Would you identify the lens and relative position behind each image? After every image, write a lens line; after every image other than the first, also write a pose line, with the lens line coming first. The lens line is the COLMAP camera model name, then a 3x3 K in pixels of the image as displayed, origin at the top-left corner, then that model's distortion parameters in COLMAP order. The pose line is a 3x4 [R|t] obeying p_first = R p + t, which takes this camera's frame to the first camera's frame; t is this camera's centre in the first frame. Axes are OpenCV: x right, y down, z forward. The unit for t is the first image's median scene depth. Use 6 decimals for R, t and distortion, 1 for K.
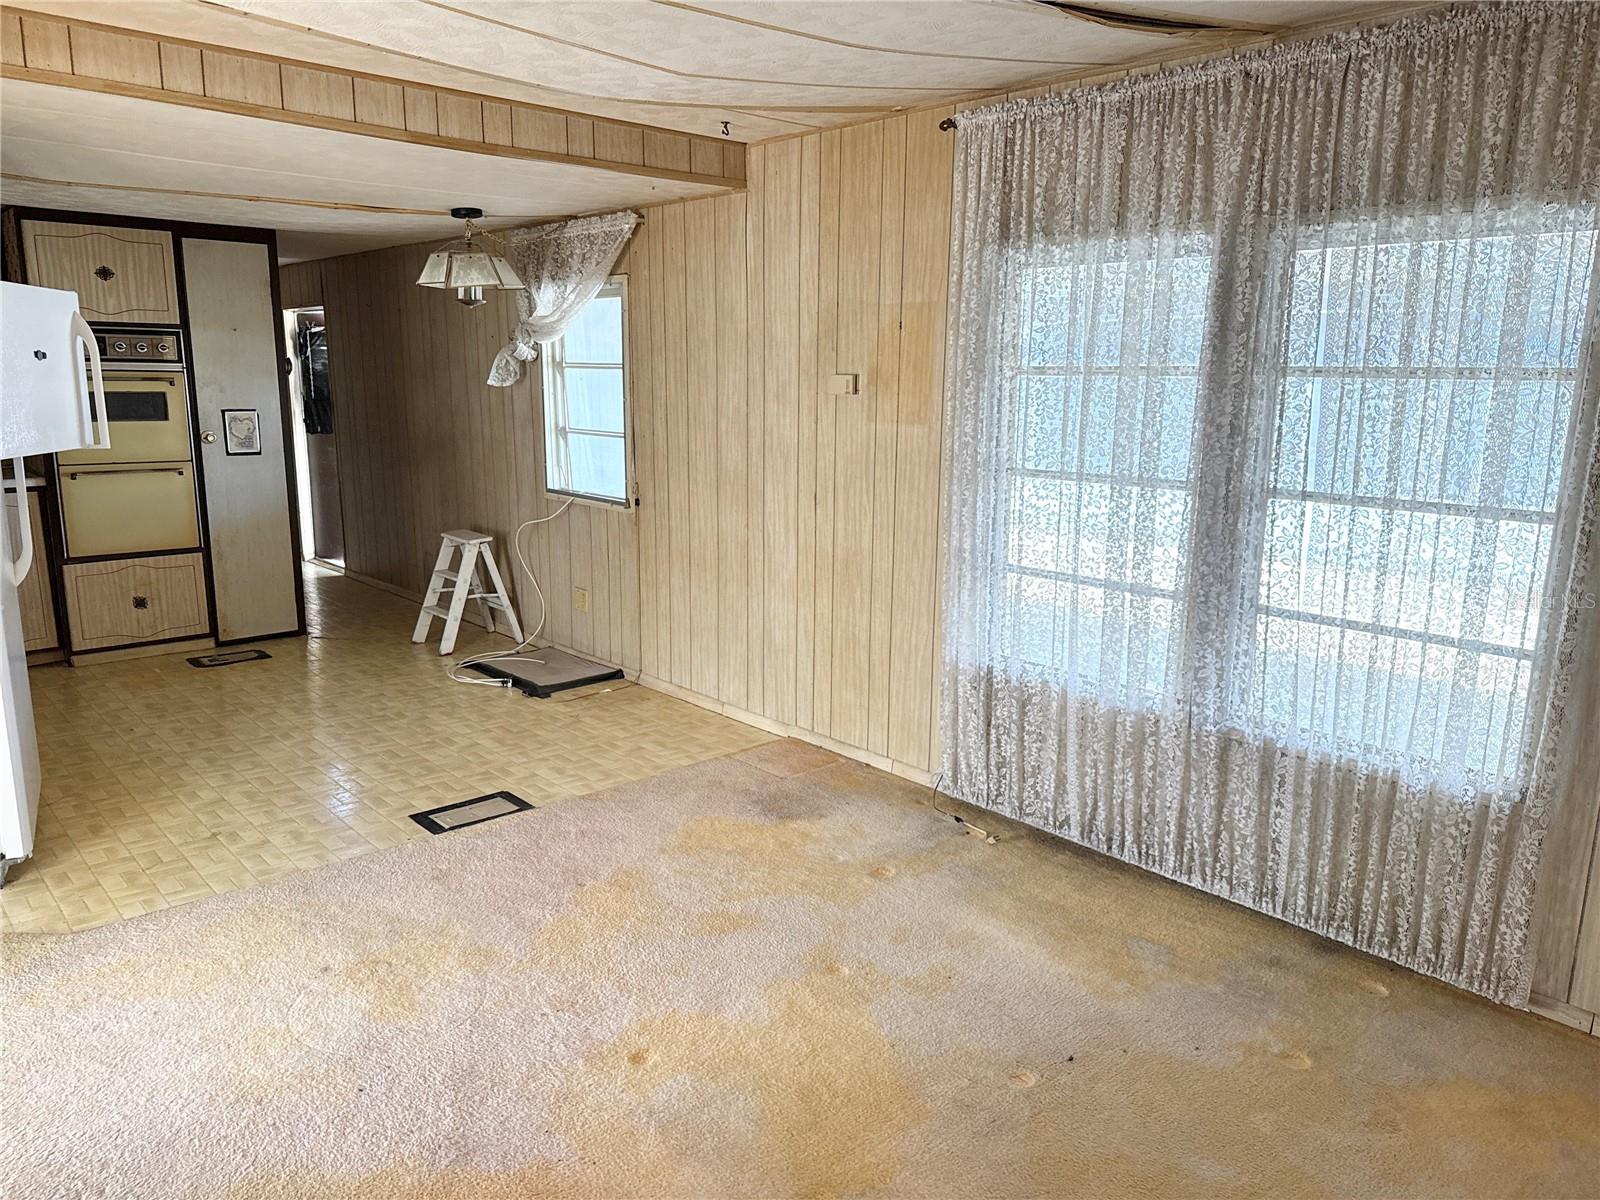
lens RADIAL K [[1120.8, 0, 803.9], [0, 1120.8, 597.3], [0, 0, 1]] dist [0.078510, -0.070905]
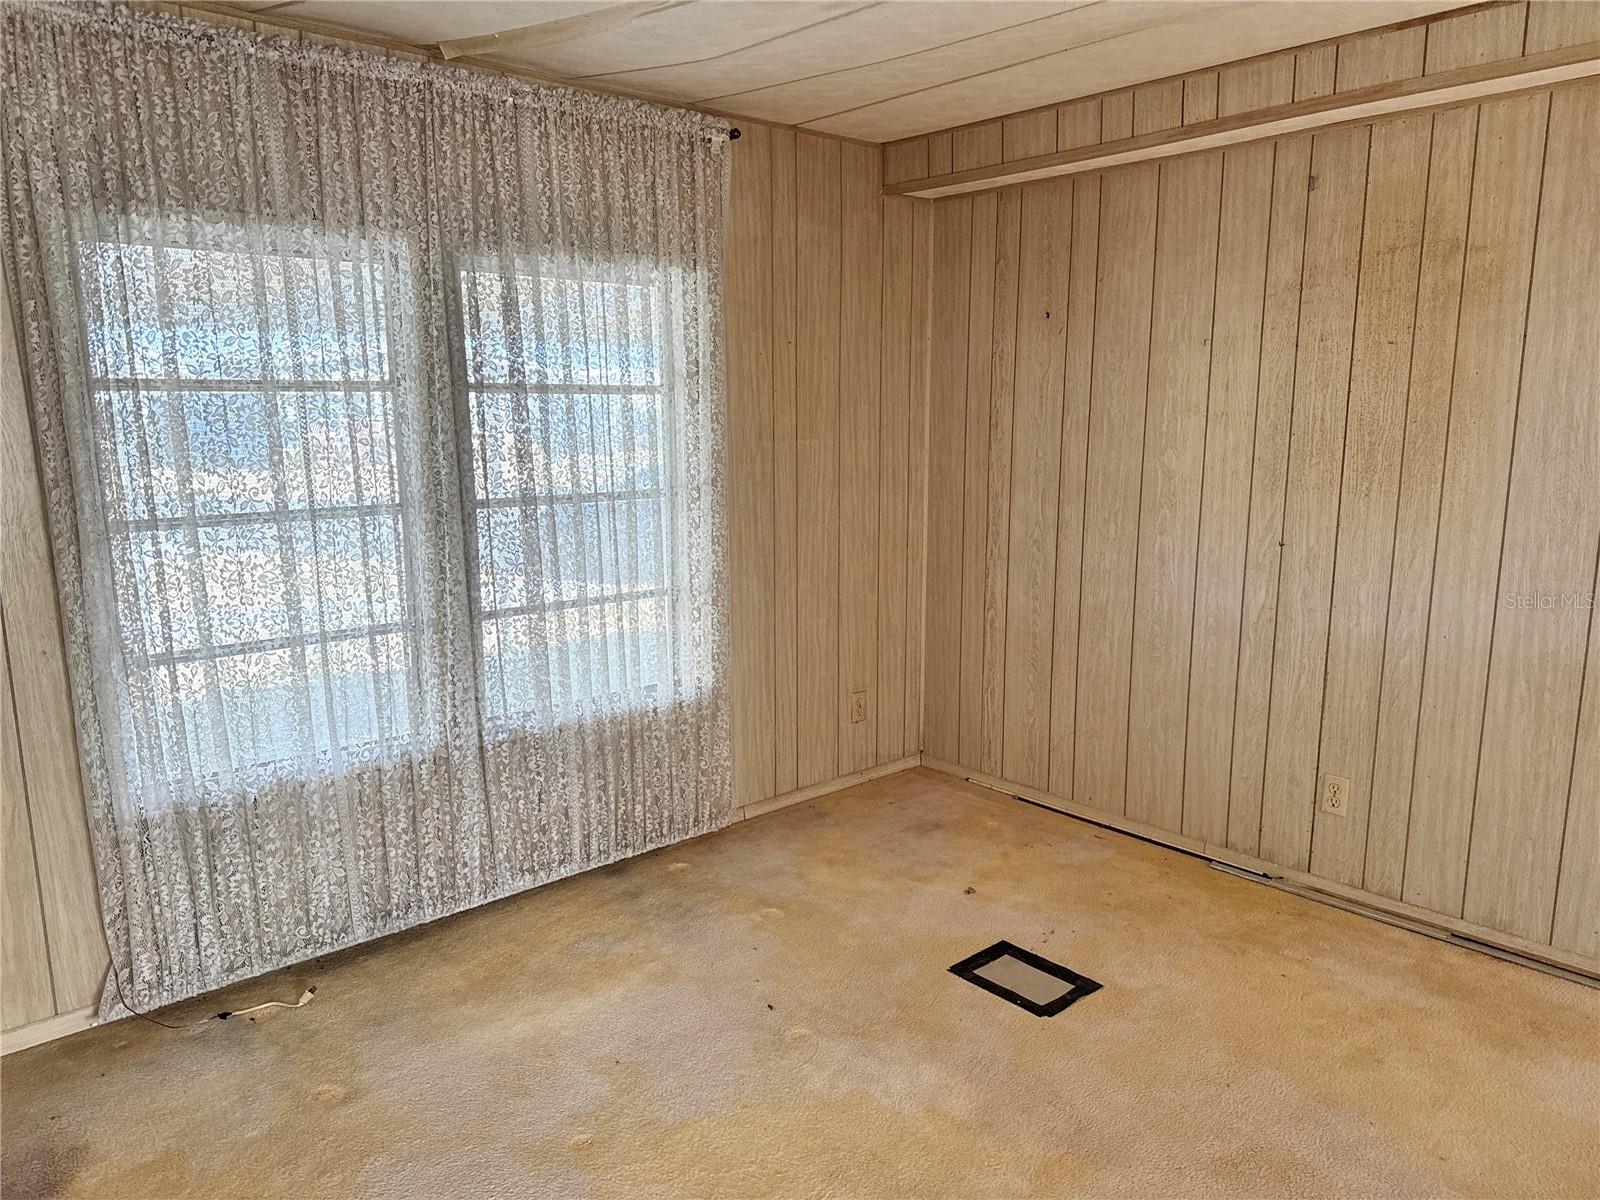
lens RADIAL K [[1120.8, 0, 803.9], [0, 1120.8, 597.3], [0, 0, 1]] dist [0.078510, -0.070905]
pose [[0.027022, -0.193684, 0.980692, -0.654643], [0.199950, 0.962271, 0.184536, -0.149587], [-0.979433, 0.191103, 0.064730, 0.699916]]
